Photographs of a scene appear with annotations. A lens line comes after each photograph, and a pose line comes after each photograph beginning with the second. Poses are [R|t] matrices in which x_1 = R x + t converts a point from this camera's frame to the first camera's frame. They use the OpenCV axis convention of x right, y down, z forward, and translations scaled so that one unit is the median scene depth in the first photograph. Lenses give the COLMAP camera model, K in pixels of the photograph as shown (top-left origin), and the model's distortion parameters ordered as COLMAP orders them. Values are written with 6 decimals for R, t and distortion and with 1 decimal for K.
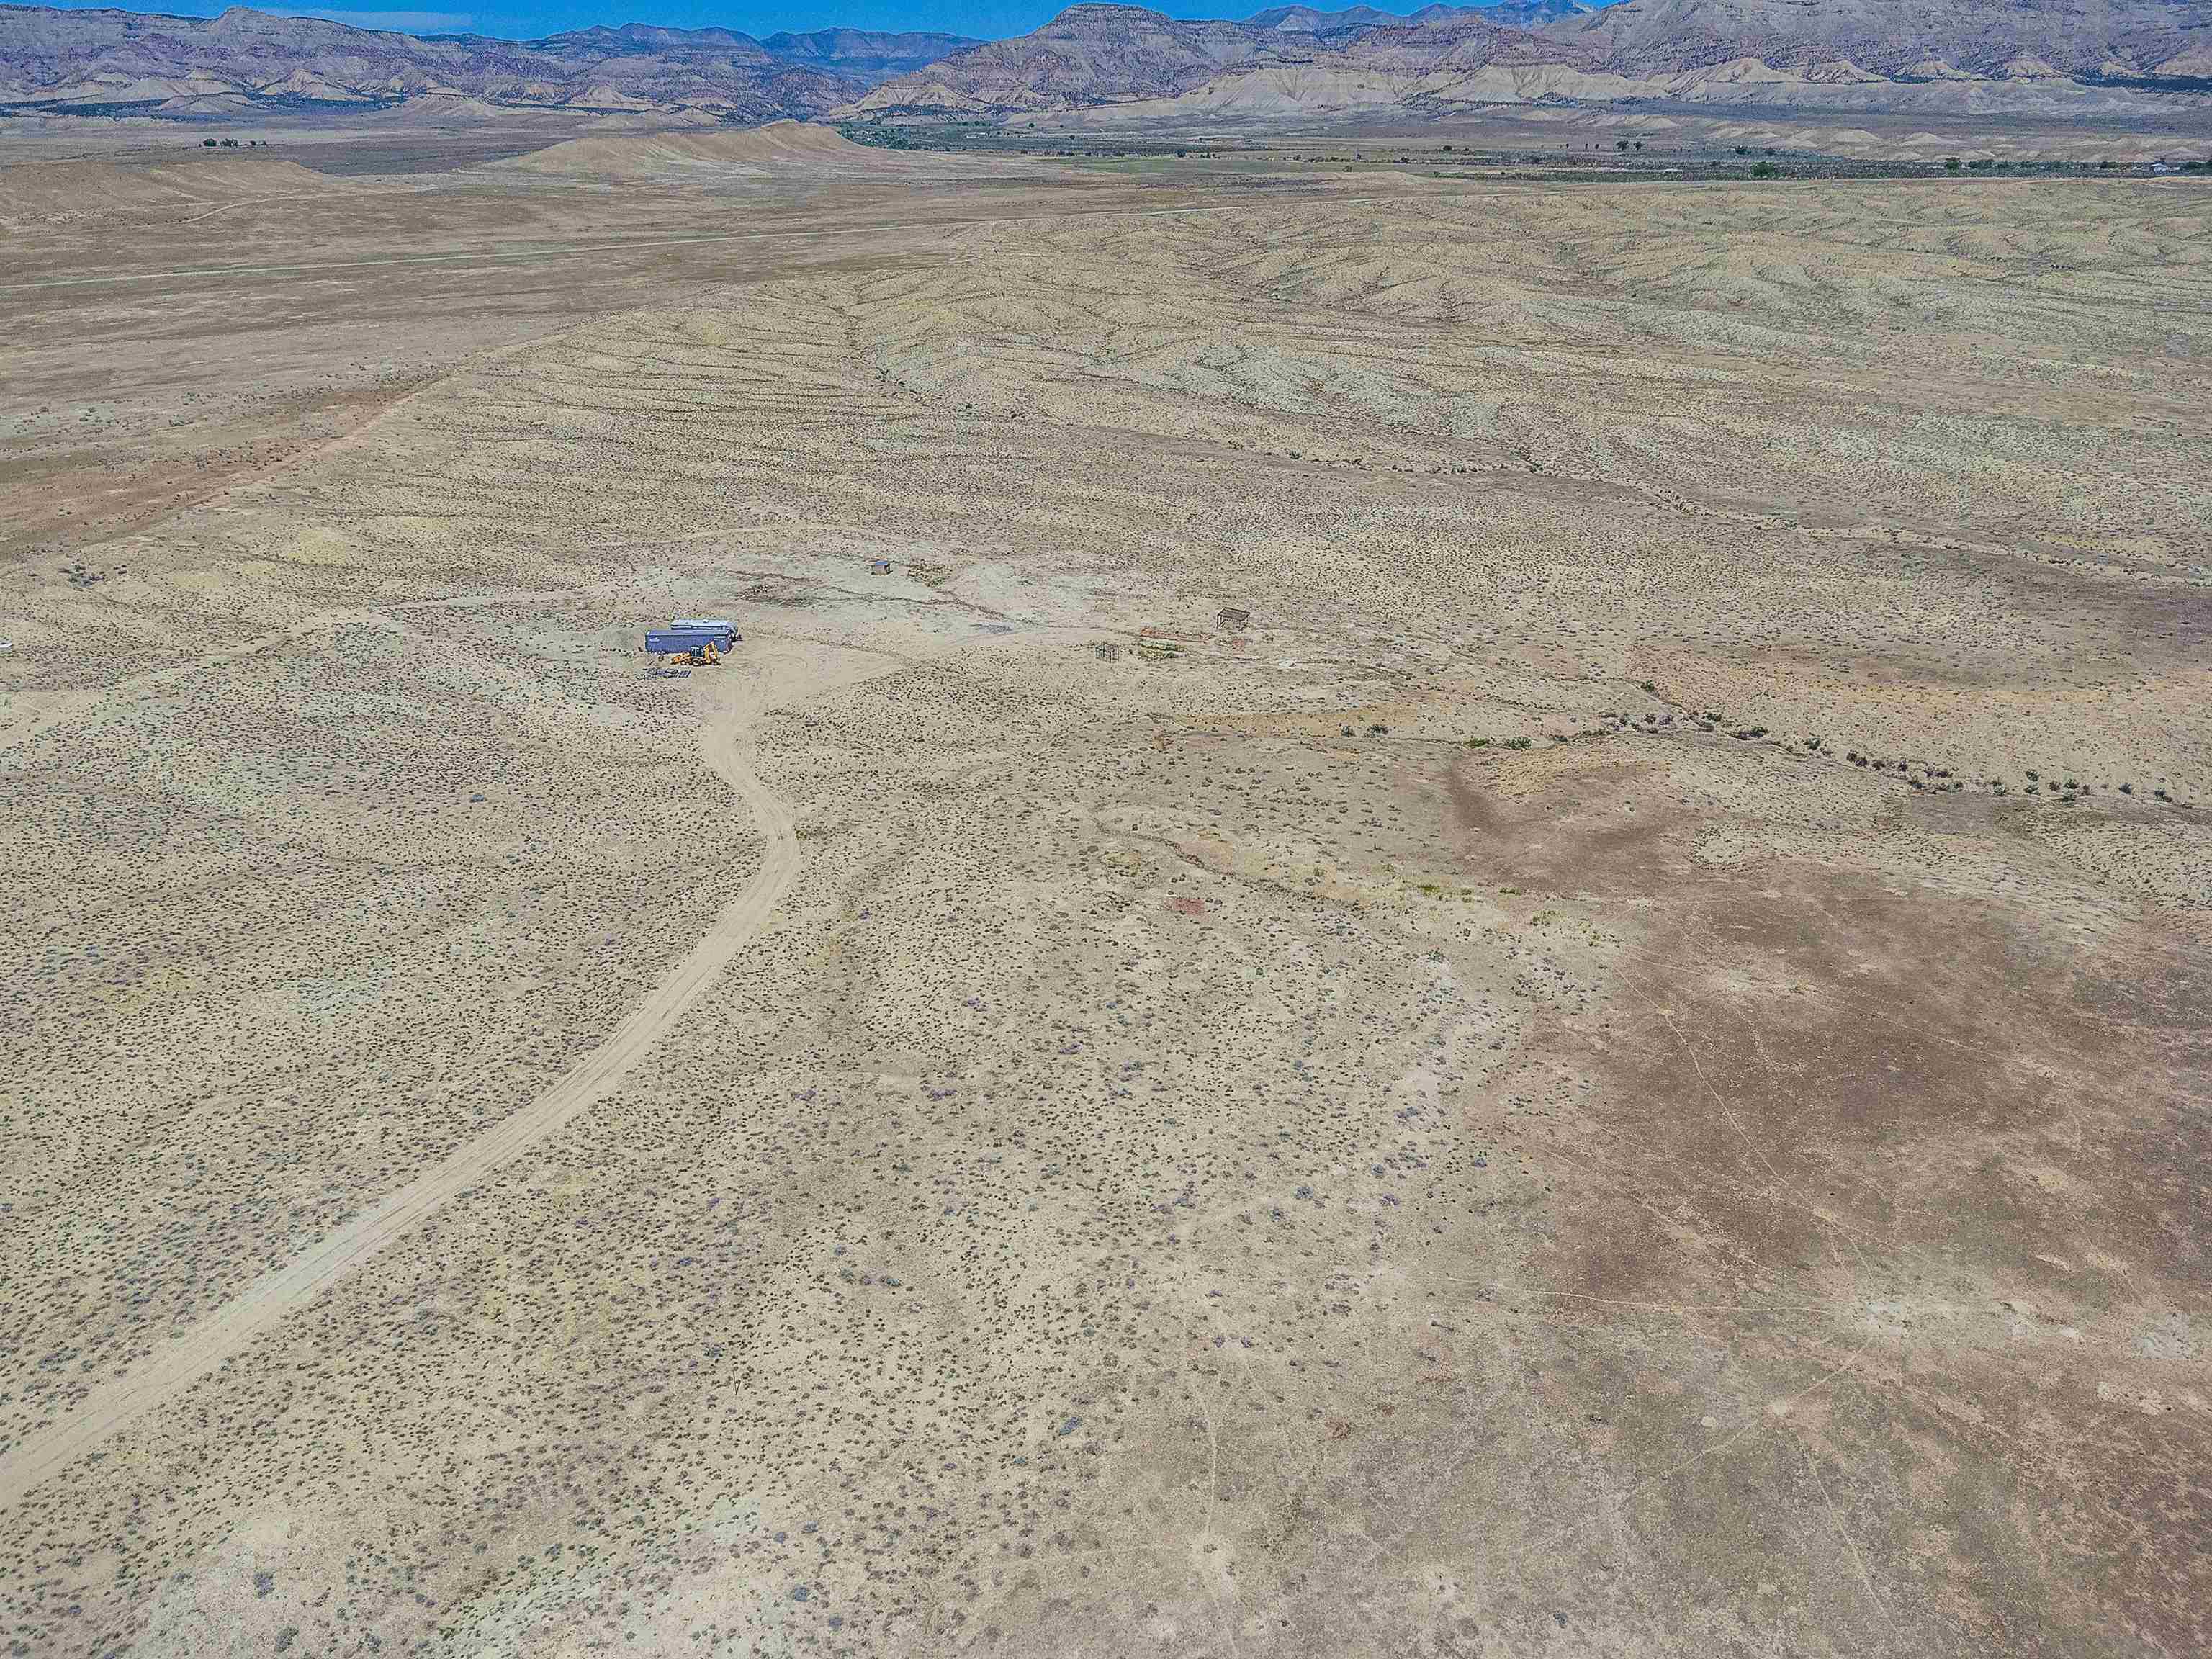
lens RADIAL K [[1584.3, 0, 1106.0], [0, 1584.3, 829.6], [0, 0, 1]] dist [0.026039, -0.015049]
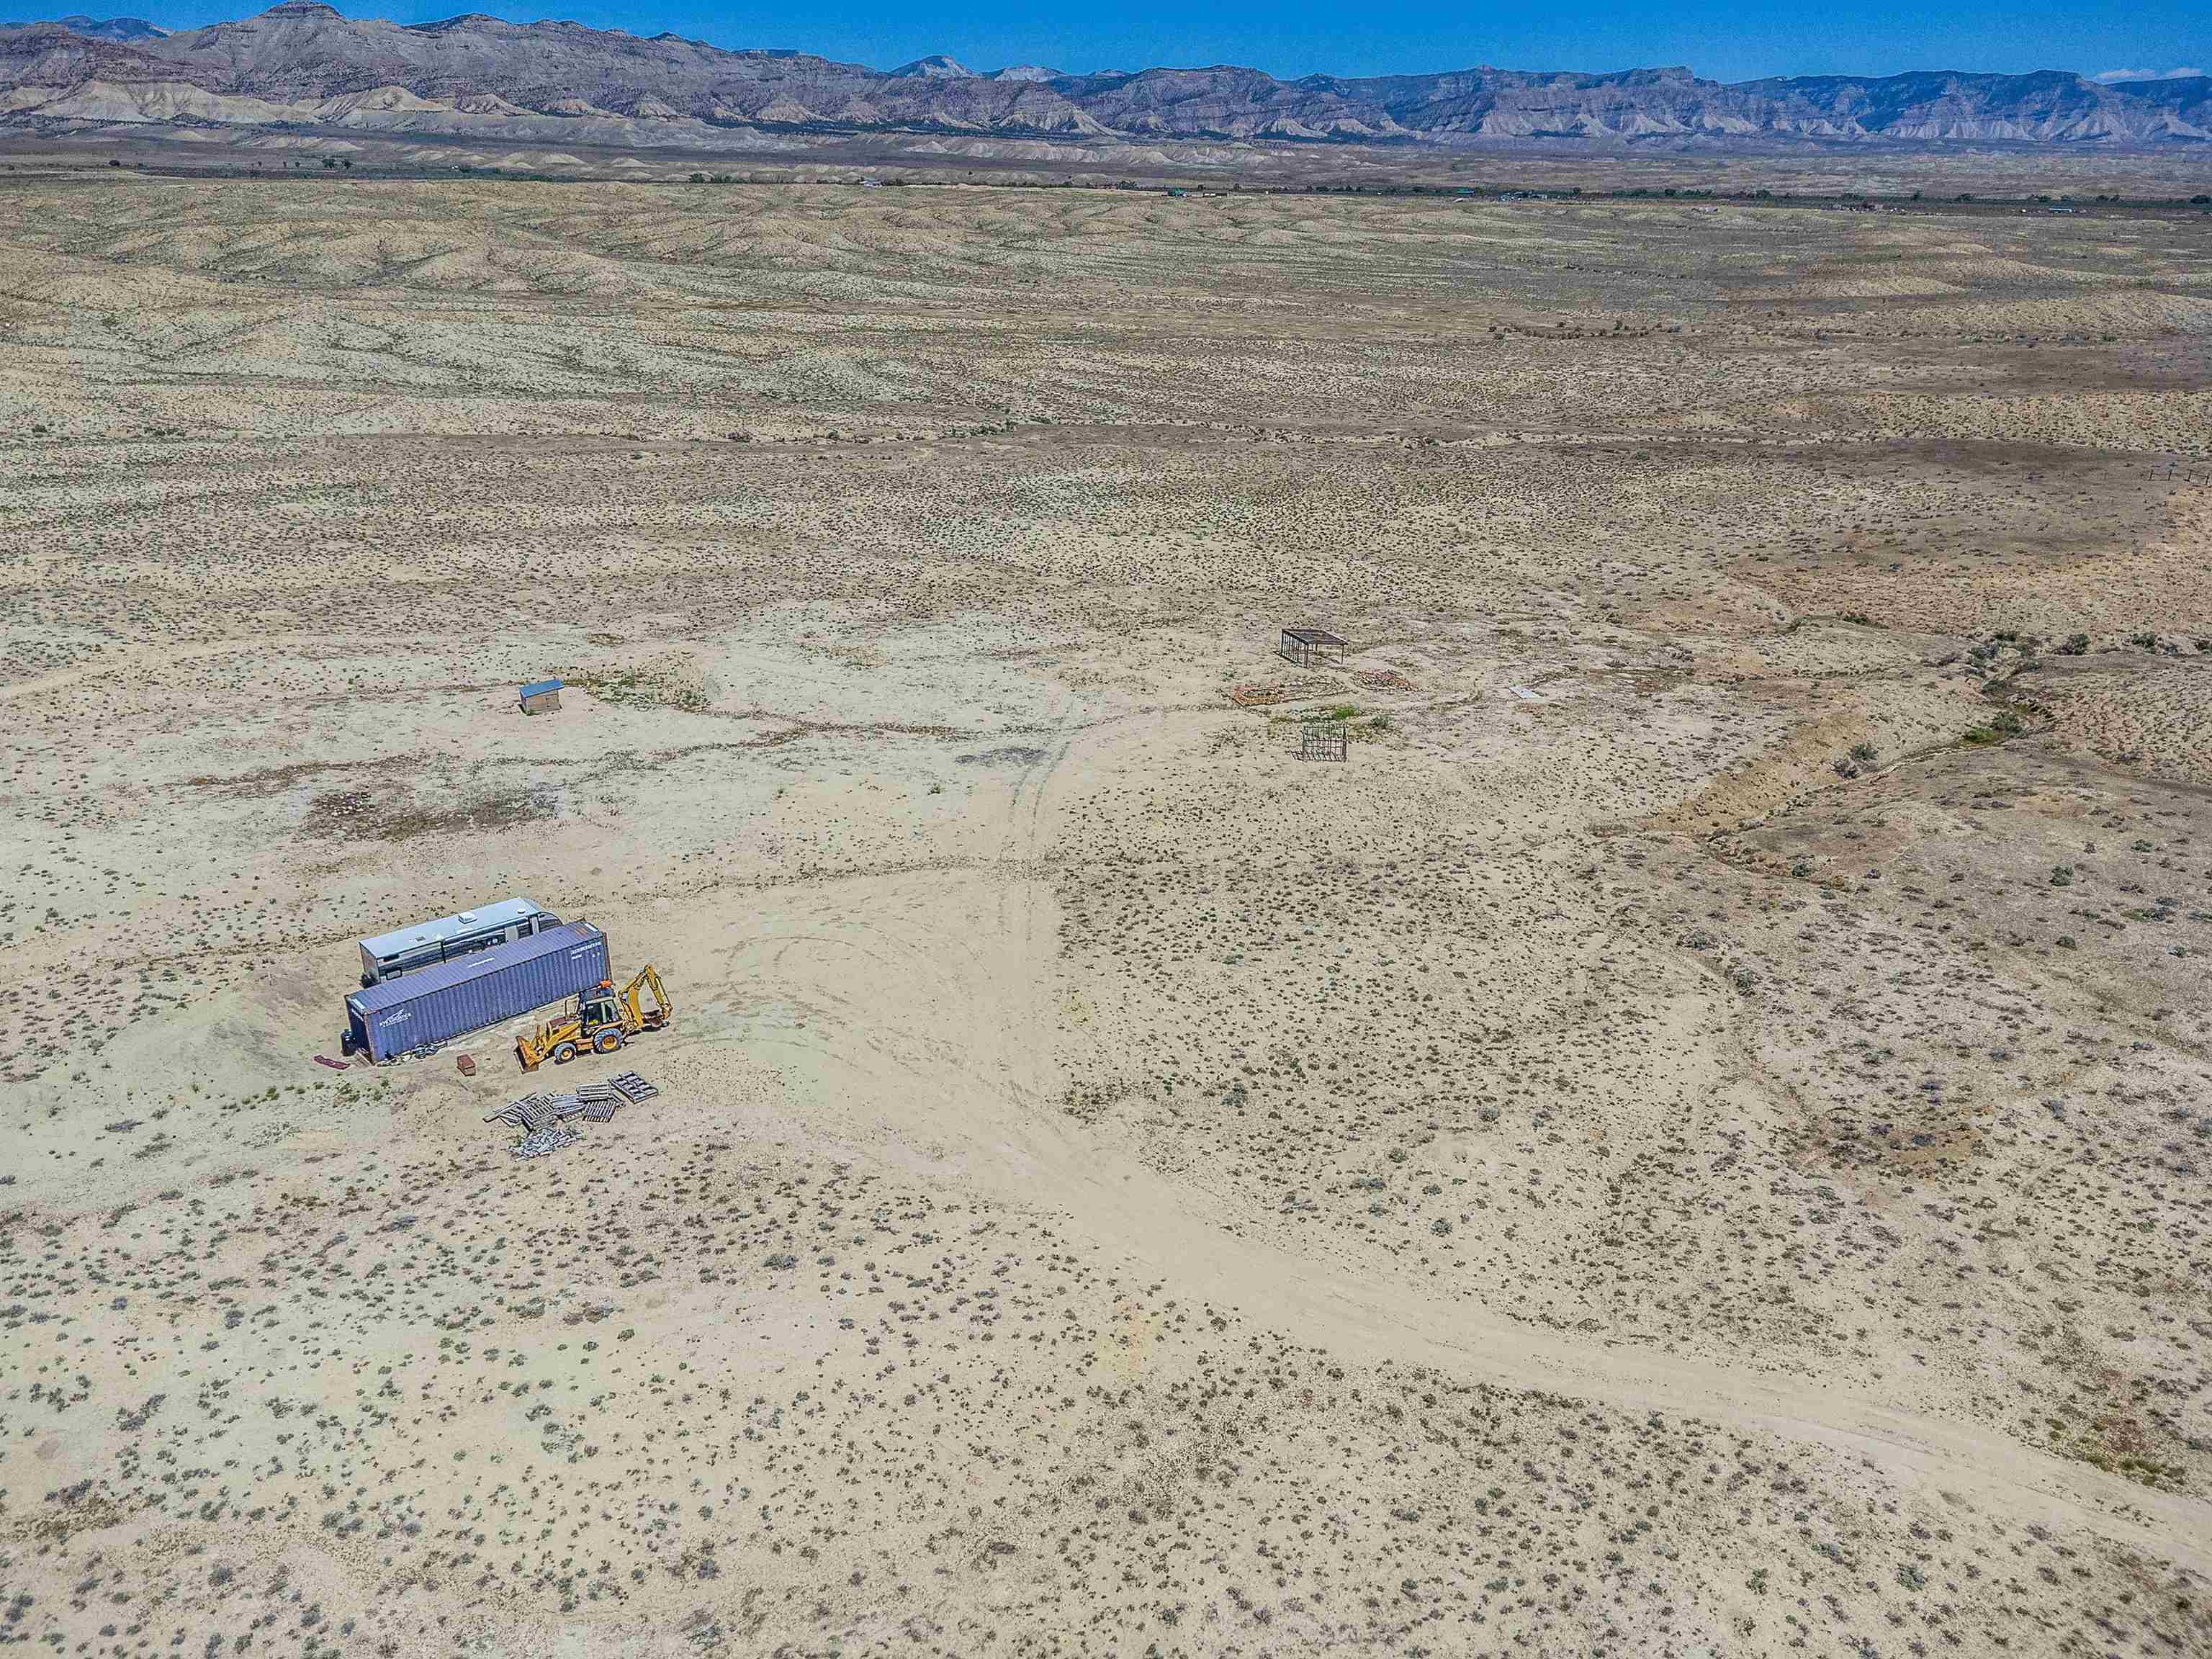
lens RADIAL K [[1584.3, 0, 1106.5], [0, 1584.3, 825.5], [0, 0, 1]] dist [0.026039, -0.015049]
pose [[0.728604, -0.254262, 0.635993, -0.025386], [0.269175, 0.960129, 0.075476, -0.009680], [-0.629826, 0.116201, 0.767995, 0.044791]]
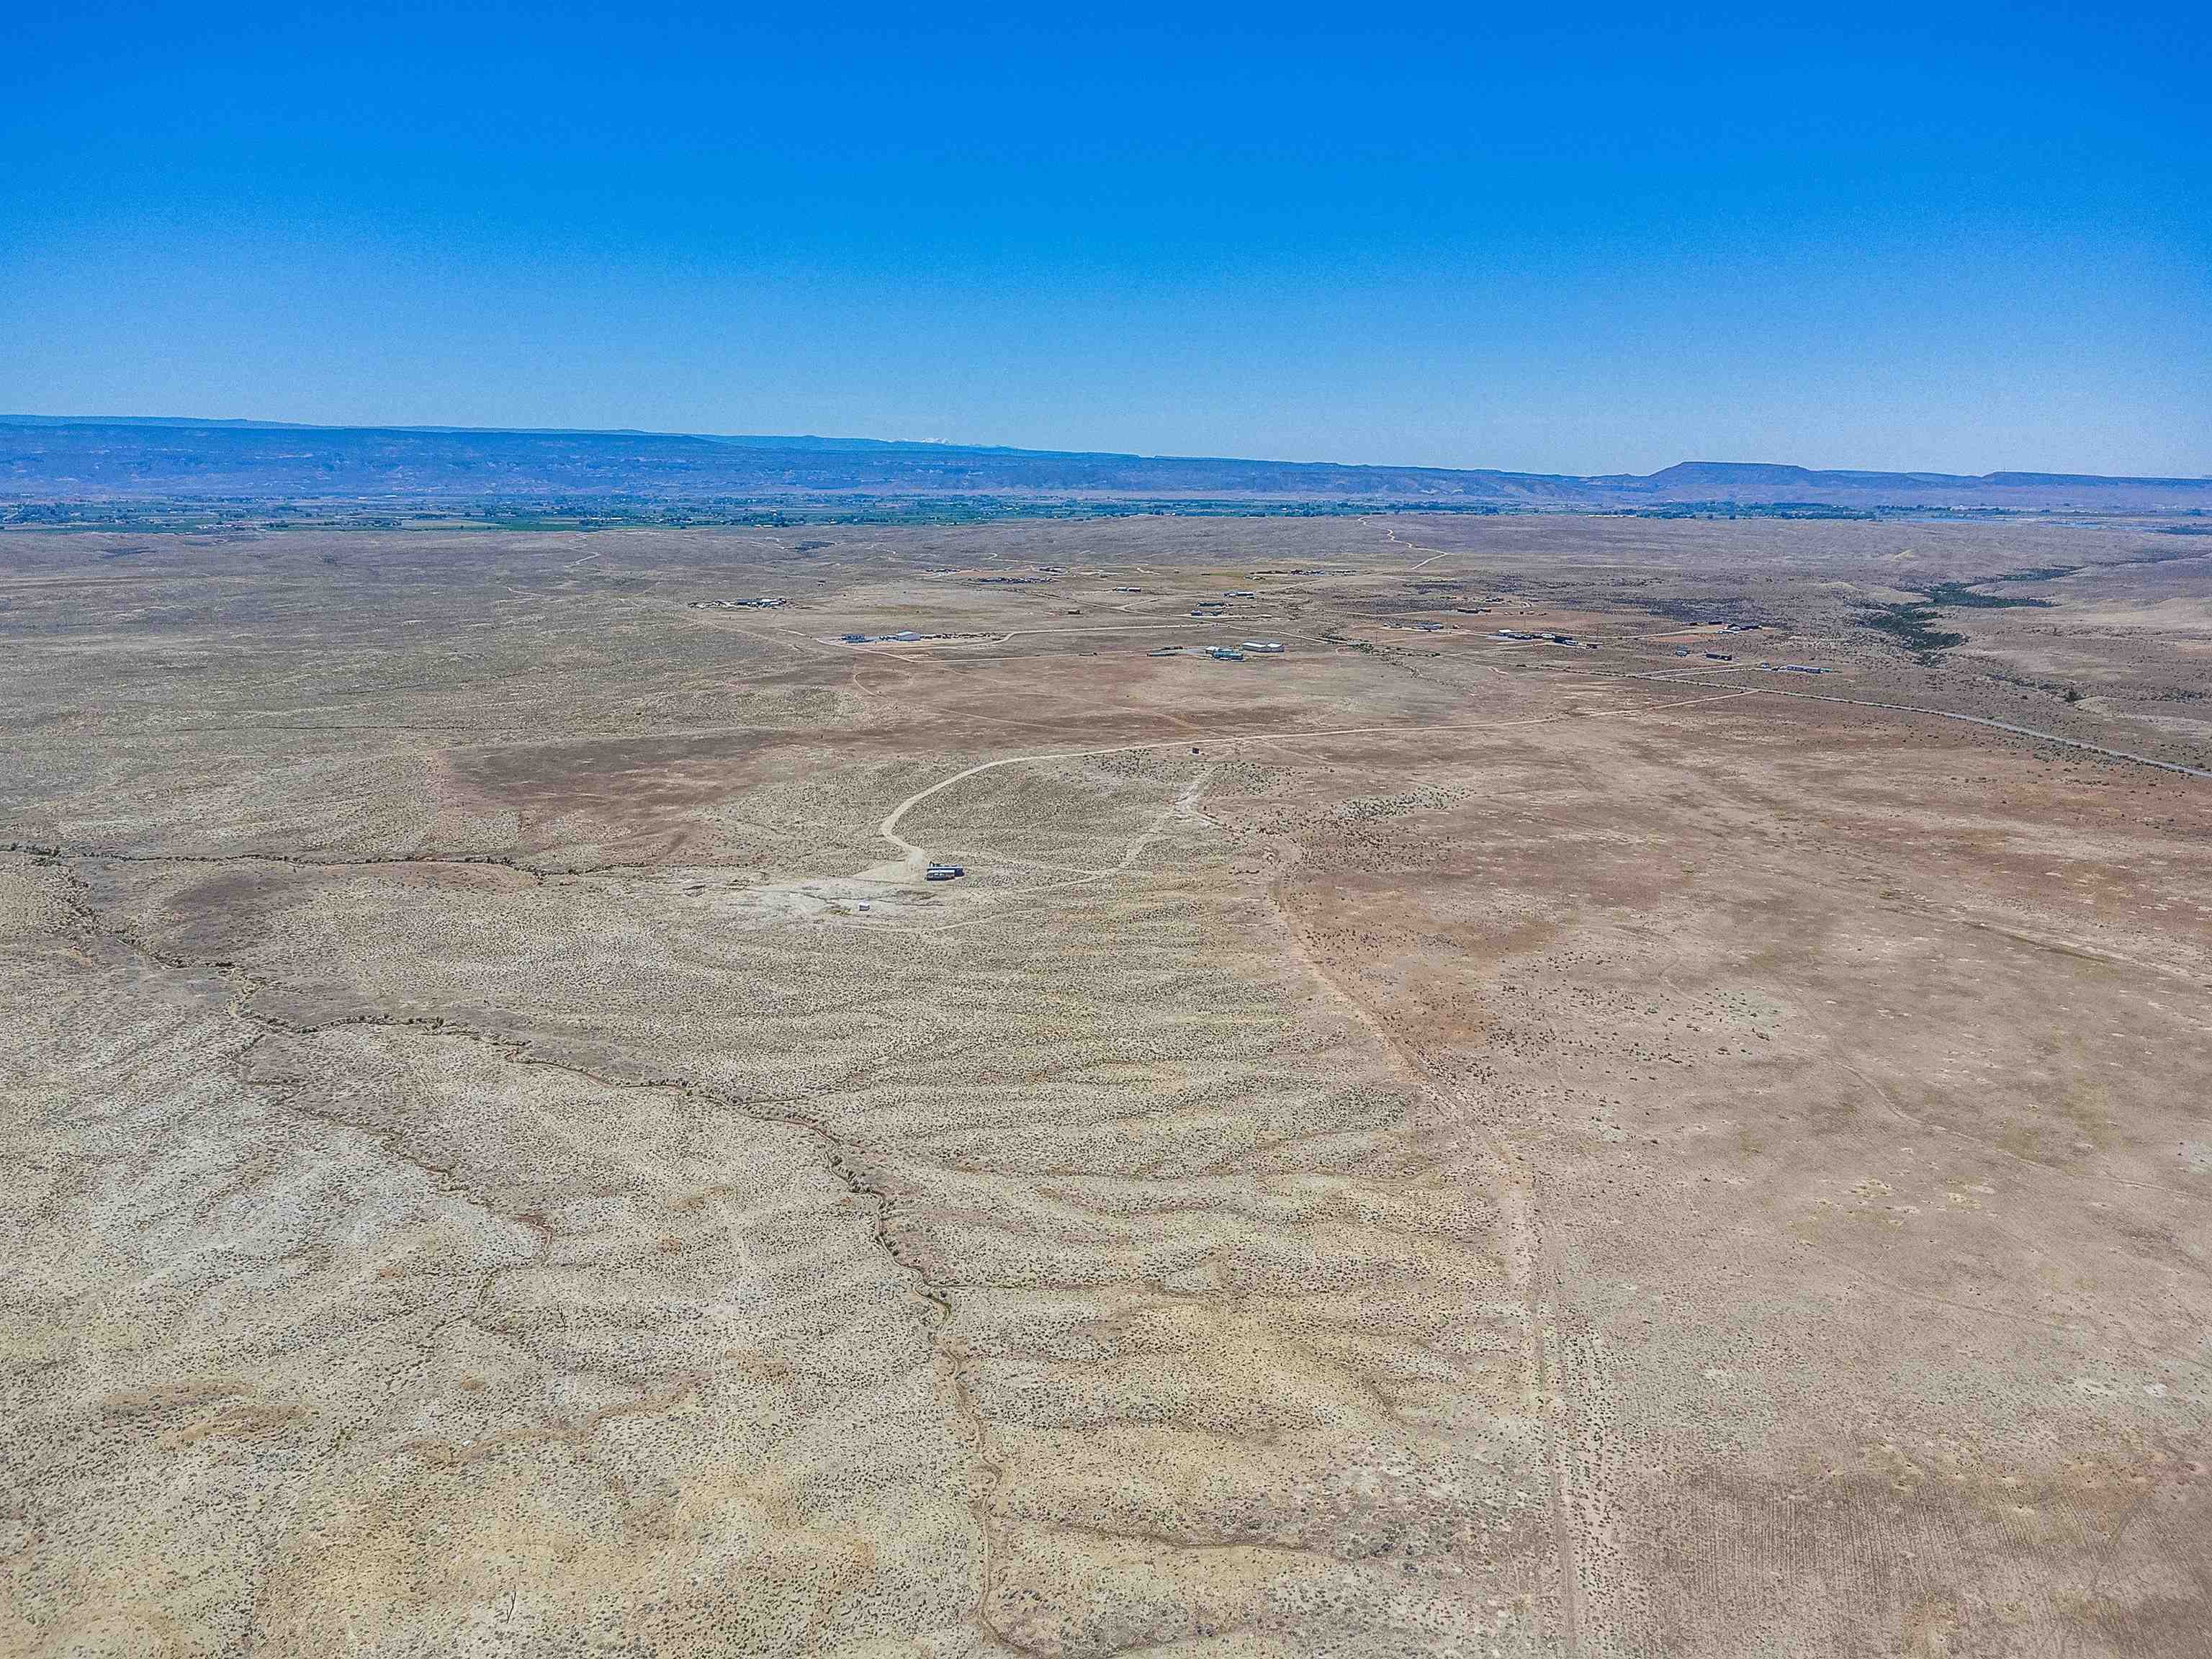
lens RADIAL K [[1584.3, 0, 1108.6], [0, 1584.3, 828.3], [0, 0, 1]] dist [0.026039, -0.015049]
pose [[-0.999159, 0.015231, -0.038063, -0.028420], [-0.010781, 0.798135, 0.602382, -0.107336], [0.039555, 0.602285, -0.797300, 0.192951]]
